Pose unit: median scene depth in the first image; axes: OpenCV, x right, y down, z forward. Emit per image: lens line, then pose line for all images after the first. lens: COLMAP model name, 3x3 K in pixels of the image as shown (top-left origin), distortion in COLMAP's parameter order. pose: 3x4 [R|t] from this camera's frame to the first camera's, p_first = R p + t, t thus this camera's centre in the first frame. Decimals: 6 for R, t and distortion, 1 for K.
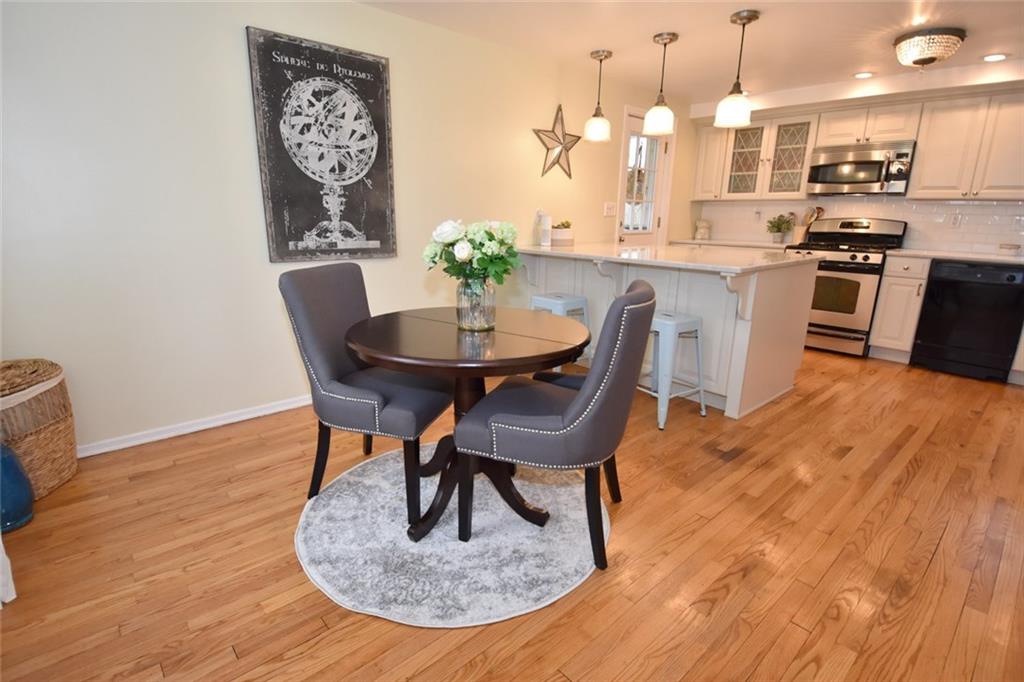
lens RADIAL K [[499.1, 0, 496.2], [0, 499.1, 344.8], [0, 0, 1]] dist [0.002315, -0.016734]
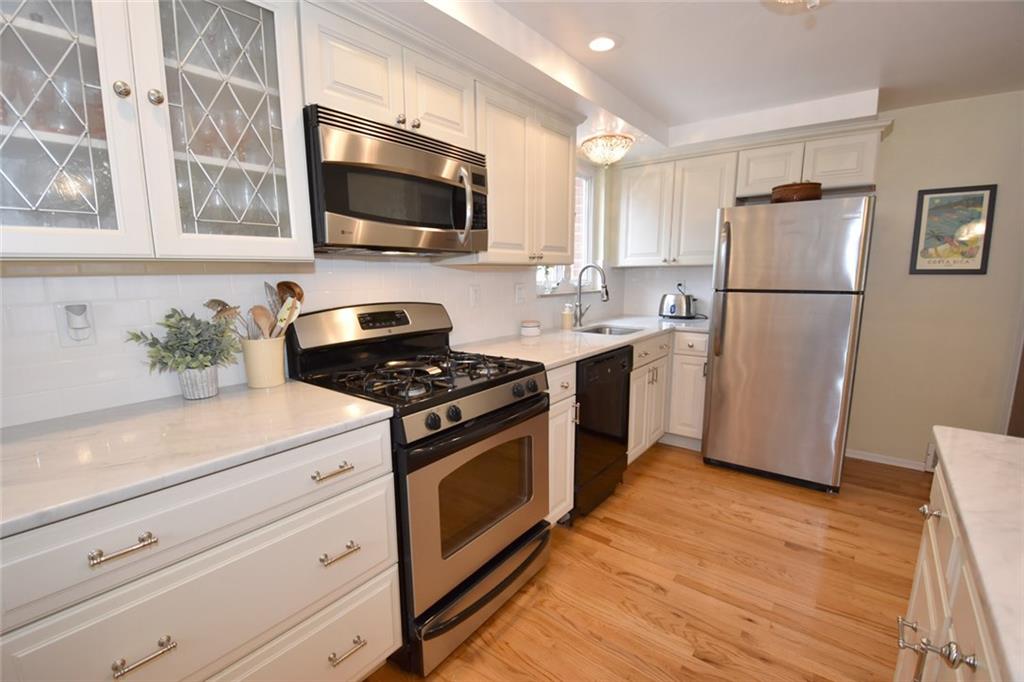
lens RADIAL K [[444.8, 0, 511.1], [0, 444.8, 347.1], [0, 0, 1]] dist [0.027624, -0.032575]
pose [[-0.172503, -0.173648, 0.969582, 0.415359], [0.259986, 0.941405, 0.214857, -0.373692], [-0.950079, 0.289141, -0.117250, 1.290614]]
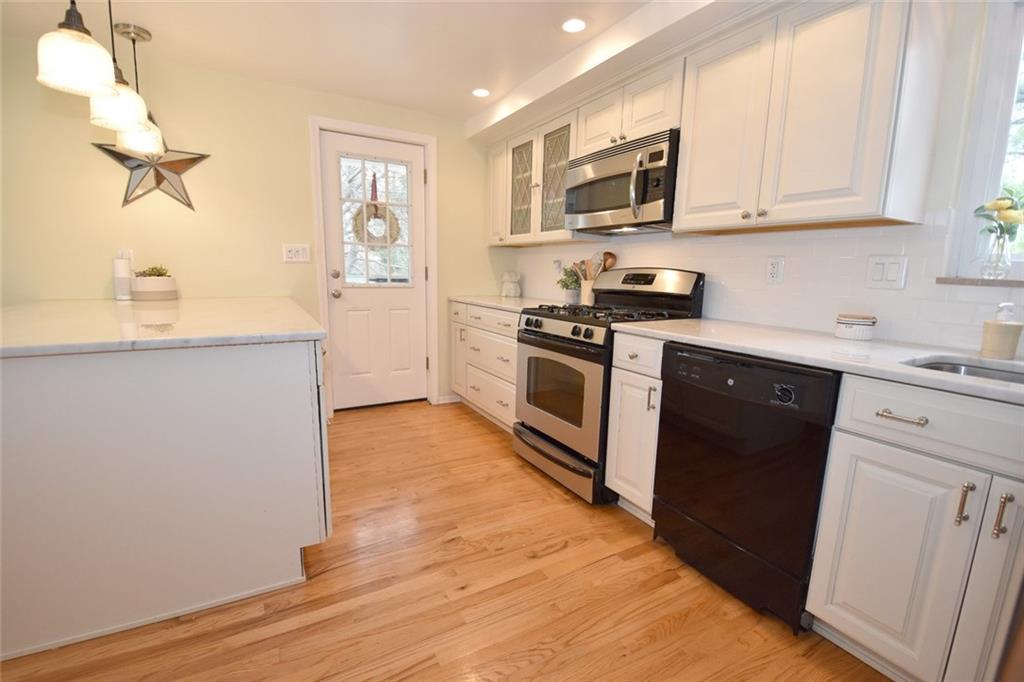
lens RADIAL K [[444.8, 0, 511.1], [0, 444.8, 347.1], [0, 0, 1]] dist [0.027624, -0.032575]
pose [[0.979522, 0.044841, -0.196282, 0.927436], [-0.062727, 0.994329, -0.085876, -0.133554], [0.191318, 0.096429, 0.976780, 0.589234]]
